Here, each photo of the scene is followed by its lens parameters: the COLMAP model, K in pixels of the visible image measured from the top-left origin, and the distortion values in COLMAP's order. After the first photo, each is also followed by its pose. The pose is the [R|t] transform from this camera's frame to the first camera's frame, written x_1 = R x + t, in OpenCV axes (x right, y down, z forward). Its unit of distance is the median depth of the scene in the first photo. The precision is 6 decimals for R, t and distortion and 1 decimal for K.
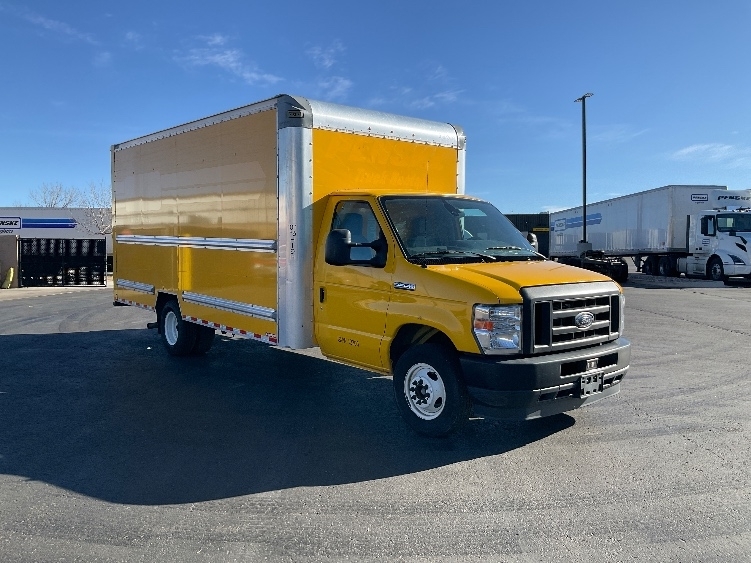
lens RADIAL K [[645.1, 0, 375.5], [0, 645.1, 281.5], [0, 0, 1]] dist [0.003195, -0.108586]
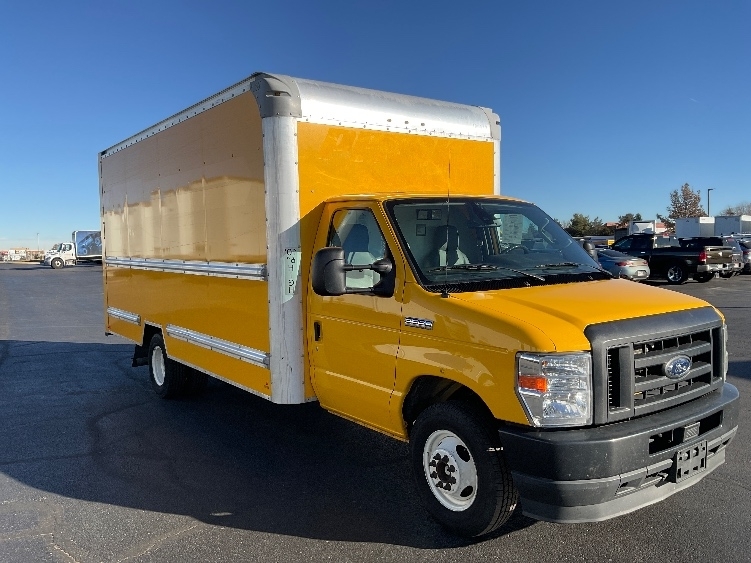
lens RADIAL K [[645.1, 0, 375.5], [0, 645.1, 281.5], [0, 0, 1]] dist [0.003195, -0.108586]
pose [[0.997447, -0.031000, -0.064328, 0.042791], [0.030181, 0.999451, -0.013663, -0.029685], [0.064716, 0.011686, 0.997835, 0.263597]]
